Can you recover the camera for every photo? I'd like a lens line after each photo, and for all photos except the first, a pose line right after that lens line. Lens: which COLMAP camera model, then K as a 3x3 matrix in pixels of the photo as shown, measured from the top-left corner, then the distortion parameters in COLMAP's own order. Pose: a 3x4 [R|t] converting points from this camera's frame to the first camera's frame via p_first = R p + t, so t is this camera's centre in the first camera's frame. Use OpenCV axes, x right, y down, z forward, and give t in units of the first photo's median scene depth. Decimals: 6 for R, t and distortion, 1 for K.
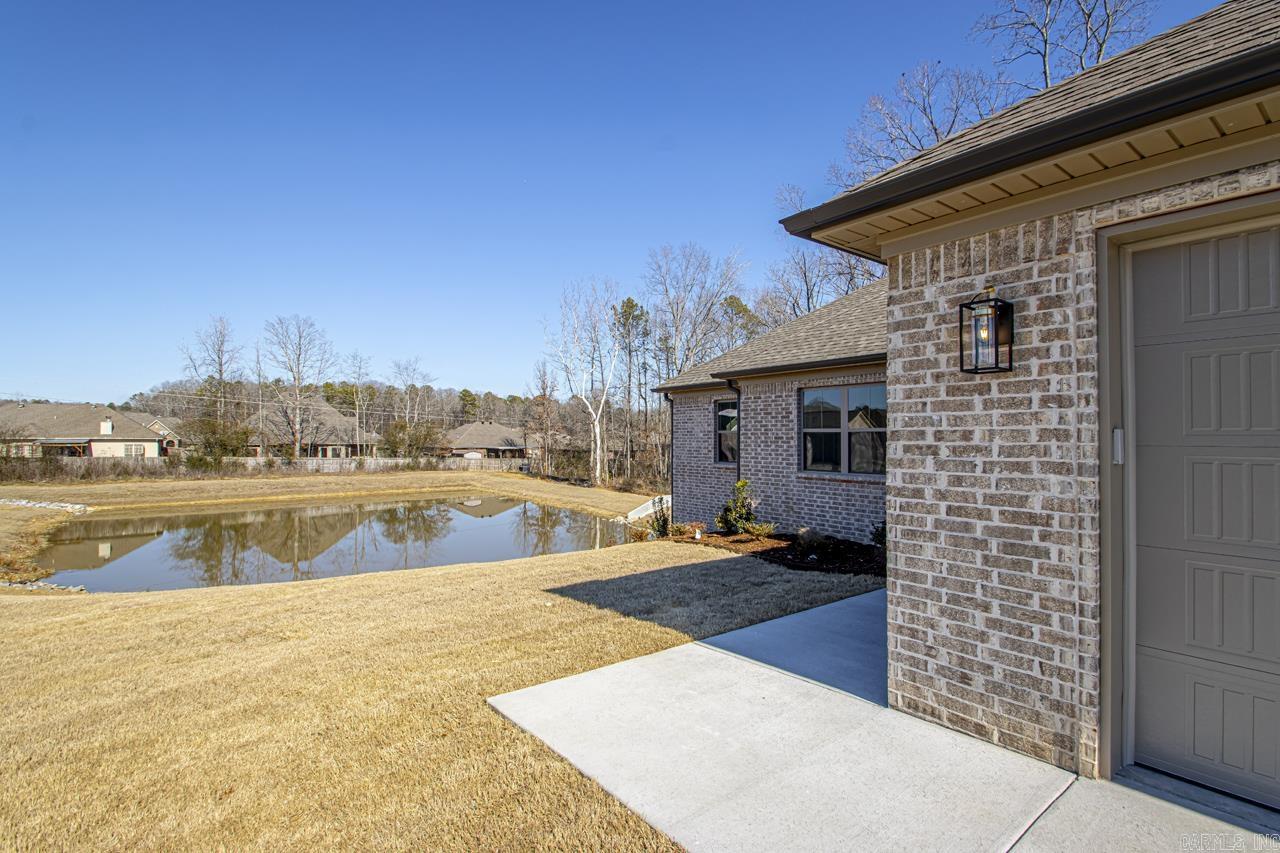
lens RADIAL K [[594.4, 0, 644.8], [0, 594.4, 419.4], [0, 0, 1]] dist [0.019559, -0.016229]
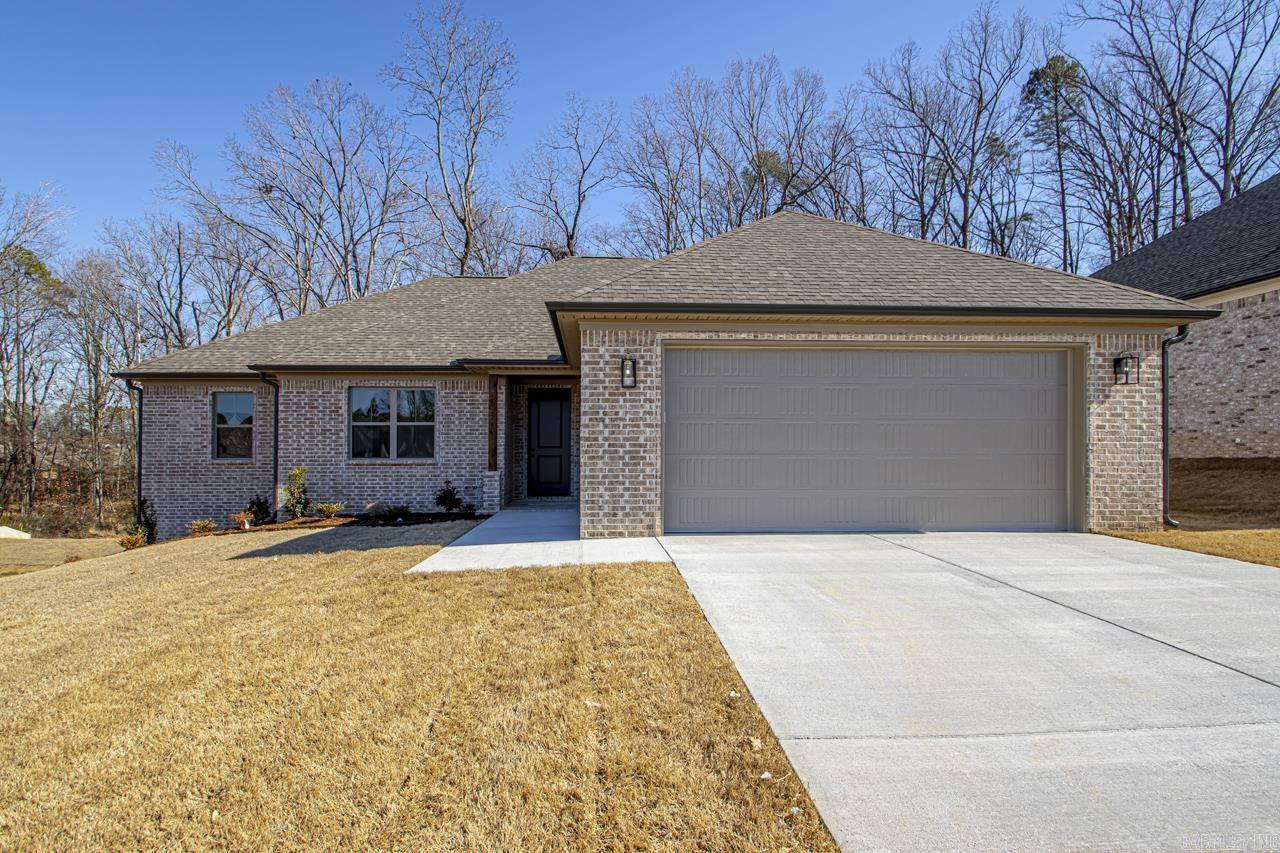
lens RADIAL K [[594.4, 0, 644.8], [0, 594.4, 419.4], [0, 0, 1]] dist [0.019559, -0.016229]
pose [[0.568987, 0.033312, 0.821672, -1.299152], [-0.019904, 0.999444, -0.026736, 0.108574], [-0.822106, -0.001142, 0.569333, -0.428131]]
